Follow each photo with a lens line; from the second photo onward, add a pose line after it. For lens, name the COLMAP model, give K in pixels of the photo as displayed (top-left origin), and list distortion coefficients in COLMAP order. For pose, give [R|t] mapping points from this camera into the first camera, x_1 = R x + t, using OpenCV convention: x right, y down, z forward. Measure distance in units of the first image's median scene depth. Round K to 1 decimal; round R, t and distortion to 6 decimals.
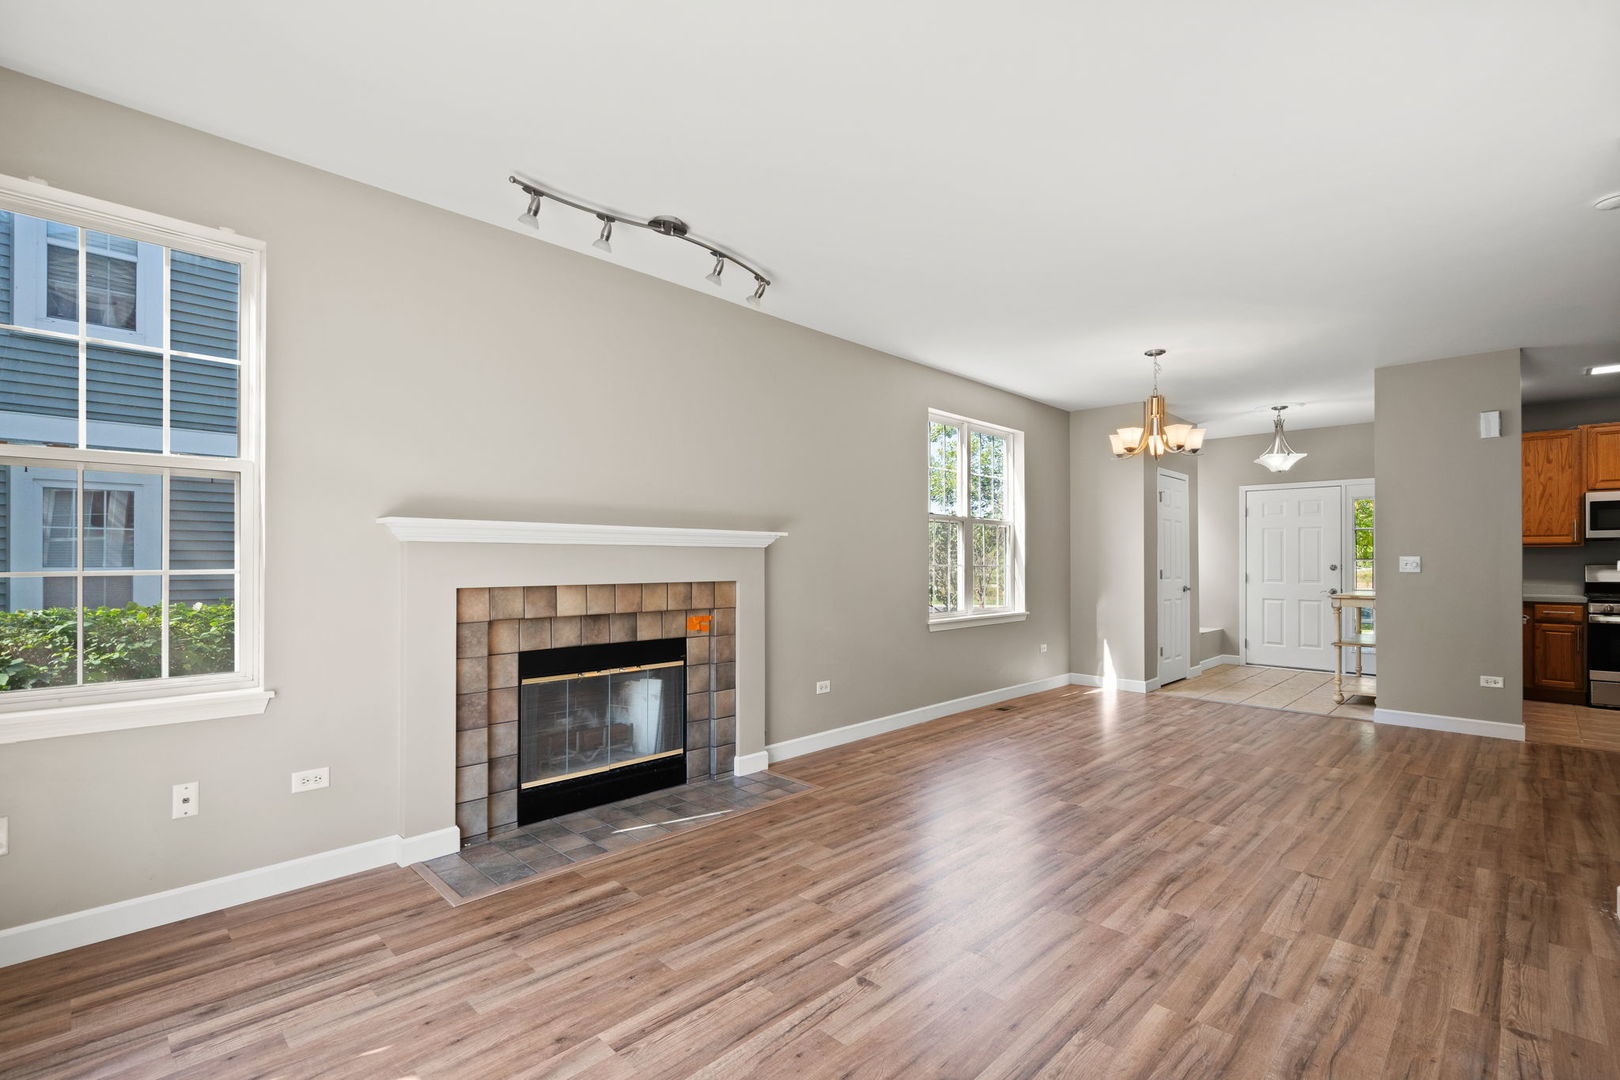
lens RADIAL K [[735.4, 0, 803.9], [0, 735.4, 551.7], [0, 0, 1]] dist [-0.001057, 0.001375]
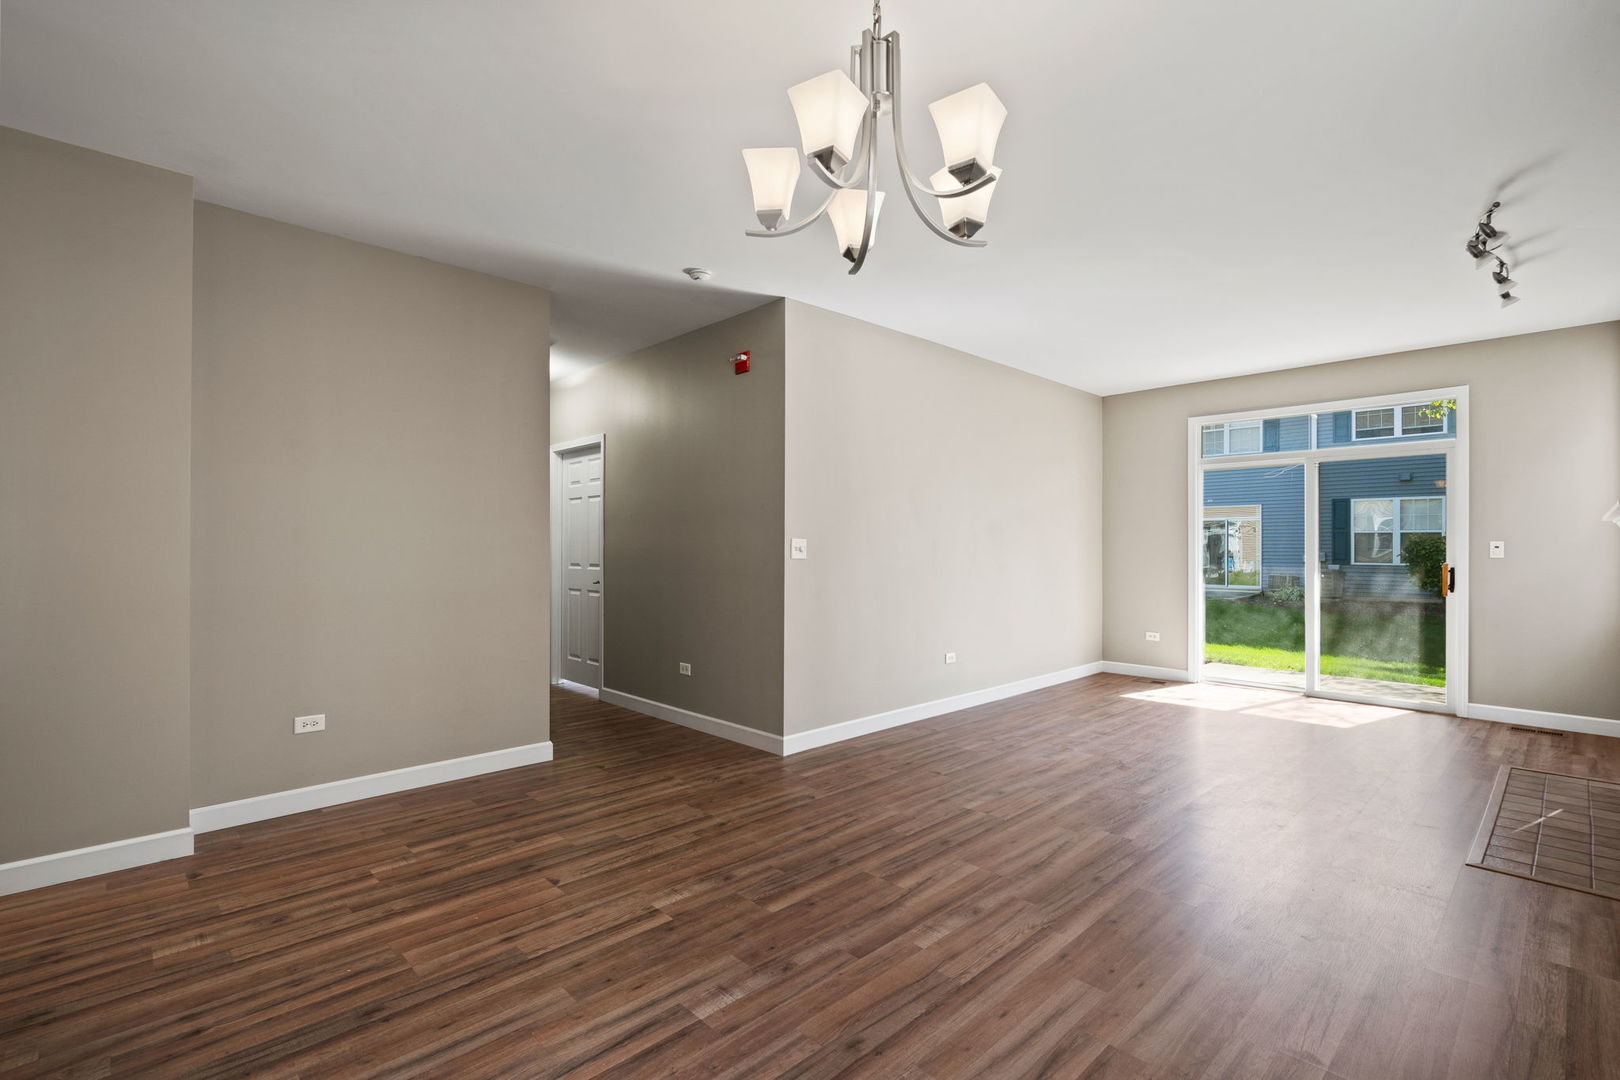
lens RADIAL K [[735.4, 0, 803.9], [0, 735.4, 551.7], [0, 0, 1]] dist [-0.001057, 0.001375]
pose [[-0.999570, -0.003426, 0.029111, 0.654563], [-0.003598, 0.999976, -0.005860, 0.022400], [-0.029090, -0.005962, -0.999559, 1.734894]]
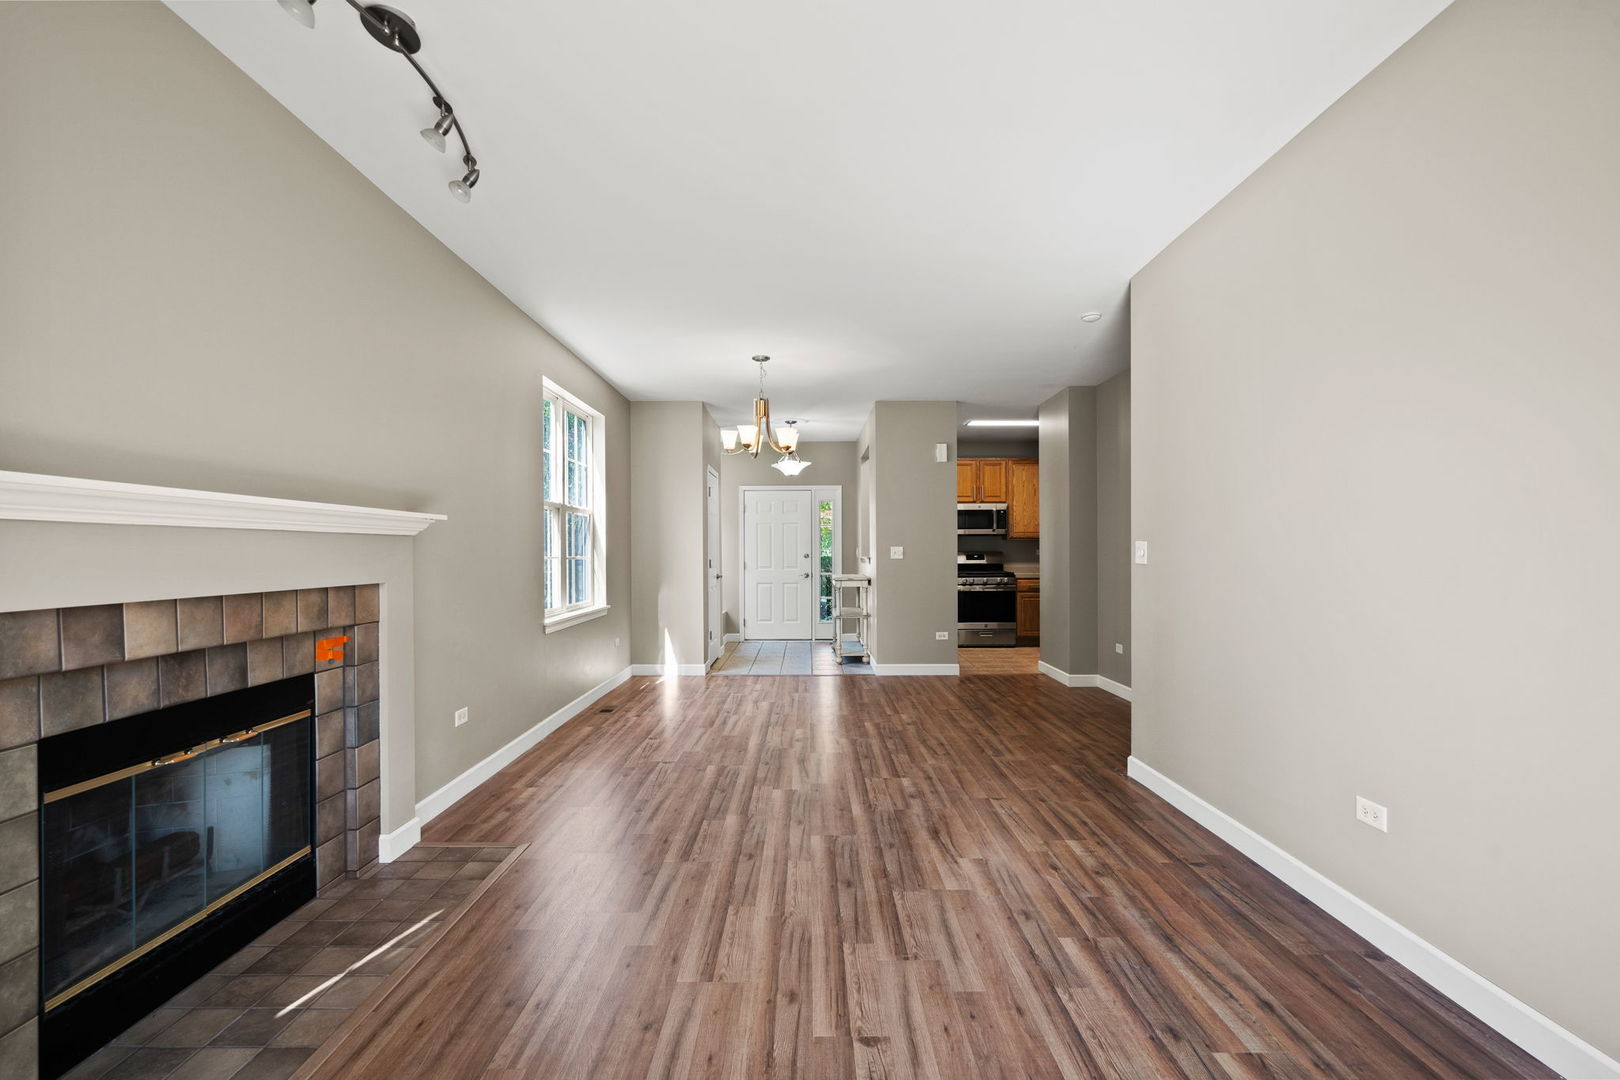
lens RADIAL K [[735.4, 0, 803.9], [0, 735.4, 551.7], [0, 0, 1]] dist [-0.001057, 0.001375]
pose [[0.713610, -0.005725, 0.700520, -0.310036], [-0.002800, 0.999935, 0.011023, 0.001589], [-0.700538, -0.009828, 0.713548, 0.240659]]
